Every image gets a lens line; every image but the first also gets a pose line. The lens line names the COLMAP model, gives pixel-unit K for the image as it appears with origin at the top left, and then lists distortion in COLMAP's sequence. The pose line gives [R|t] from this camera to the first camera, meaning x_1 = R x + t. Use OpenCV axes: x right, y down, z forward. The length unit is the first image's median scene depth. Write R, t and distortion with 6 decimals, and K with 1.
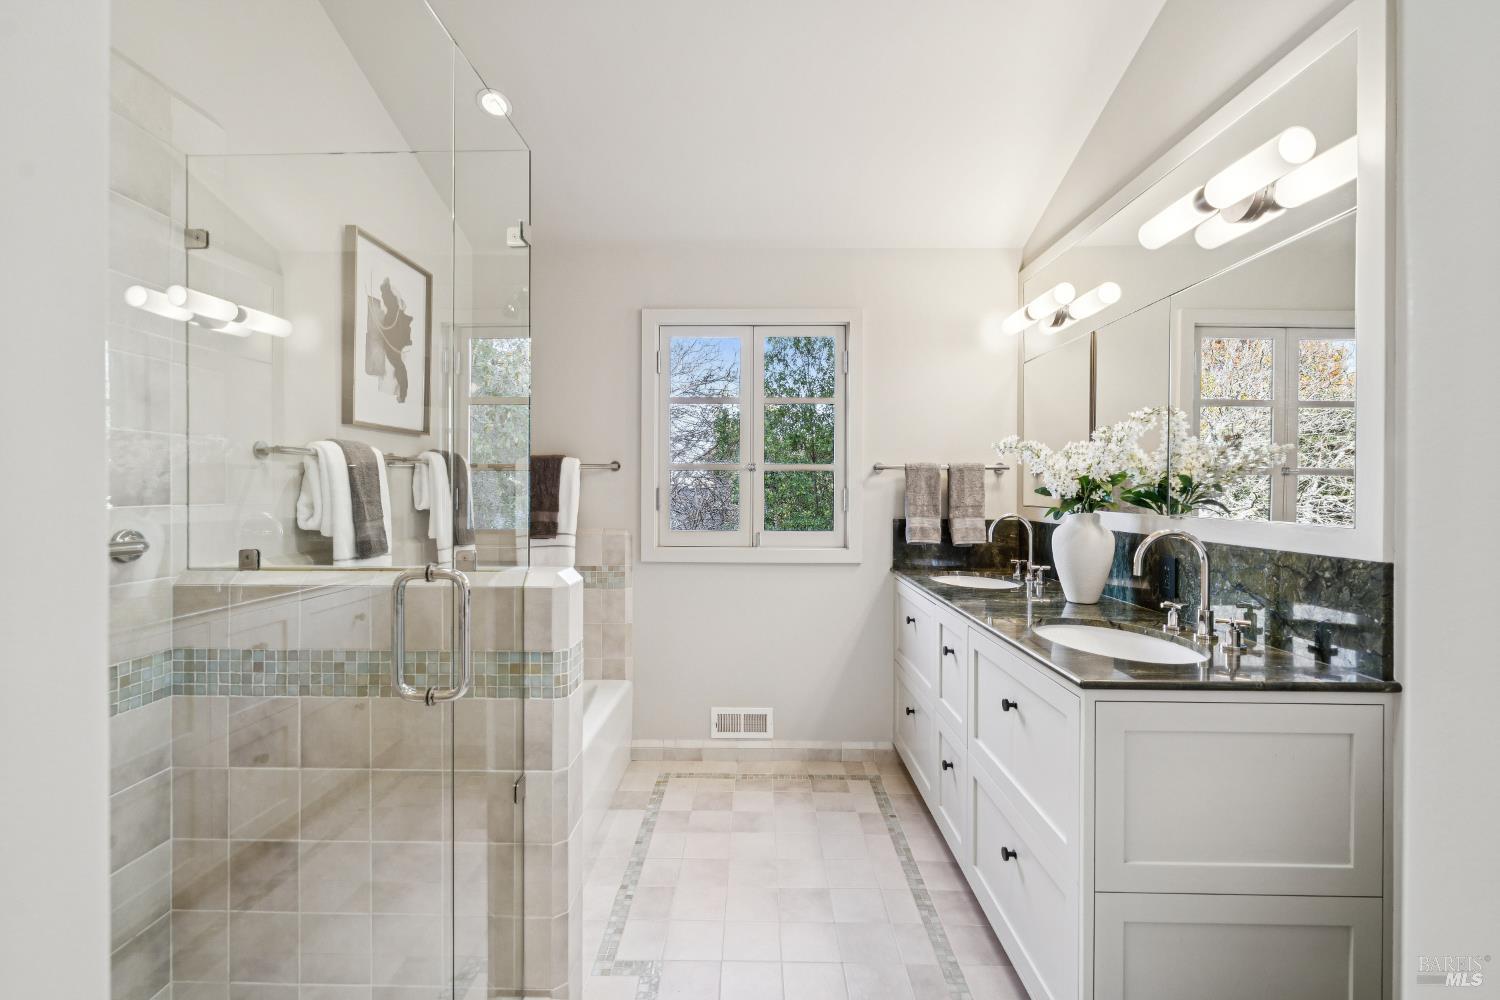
lens RADIAL K [[655.1, 0, 742.6], [0, 655.1, 493.9], [0, 0, 1]] dist [-0.000171, 0.000136]
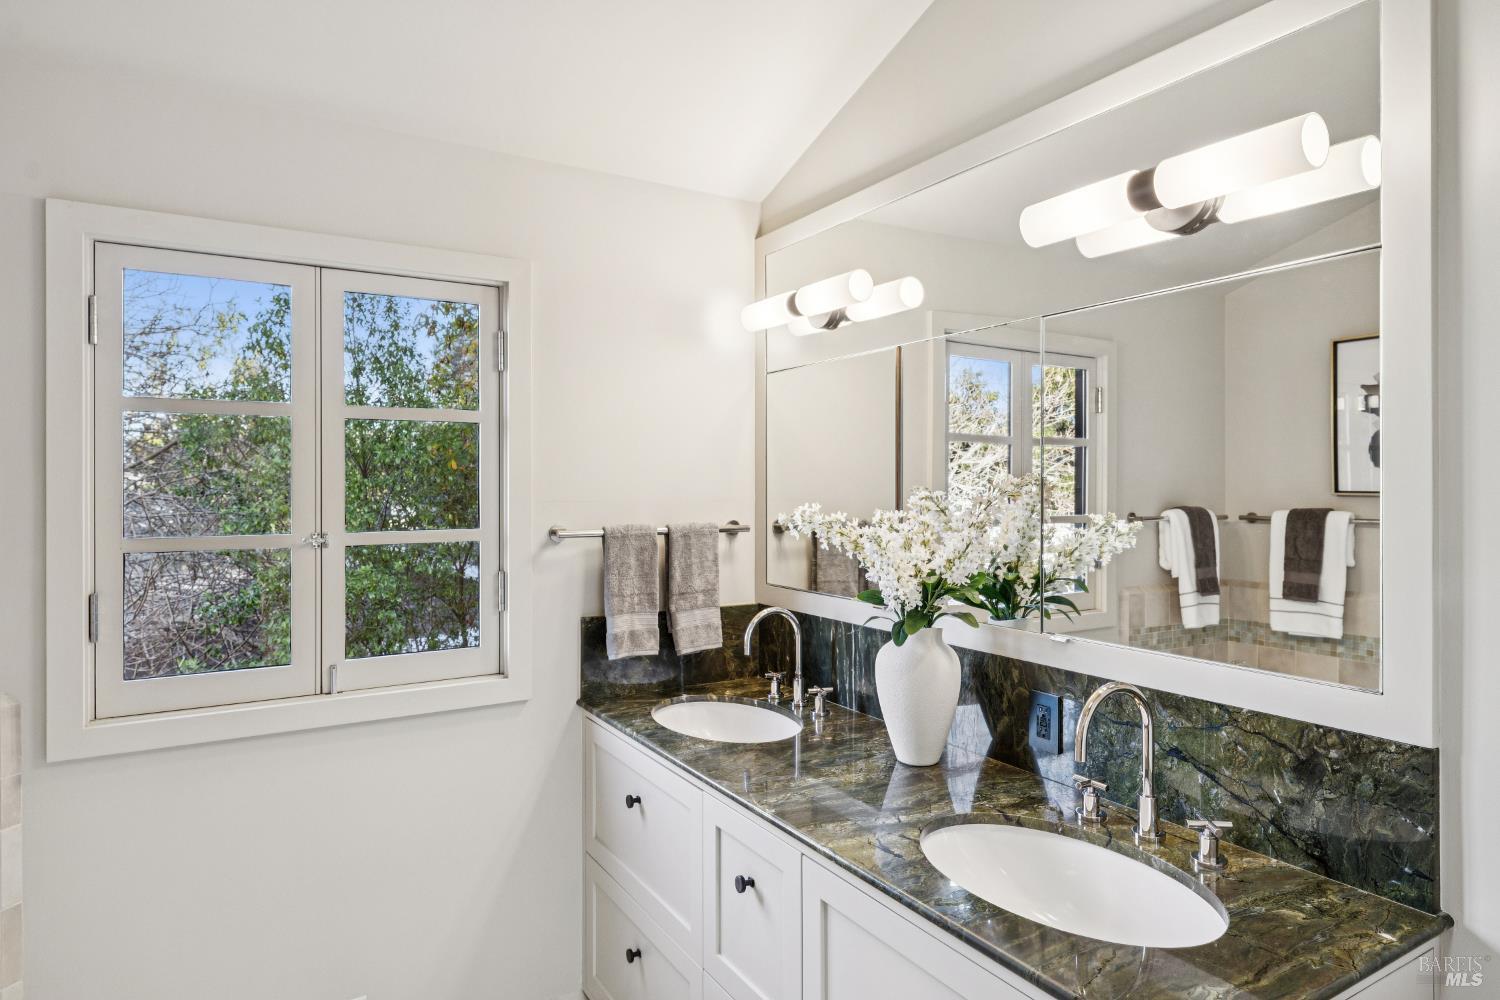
lens RADIAL K [[878.0, 0, 756.8], [0, 878.0, 499.5], [0, 0, 1]] dist [-0.000453, 0.004607]
pose [[0.850538, -0.010879, 0.525802, -0.057293], [0.011624, 0.999931, 0.001885, -0.072342], [-0.525786, 0.004509, 0.850605, 0.238687]]
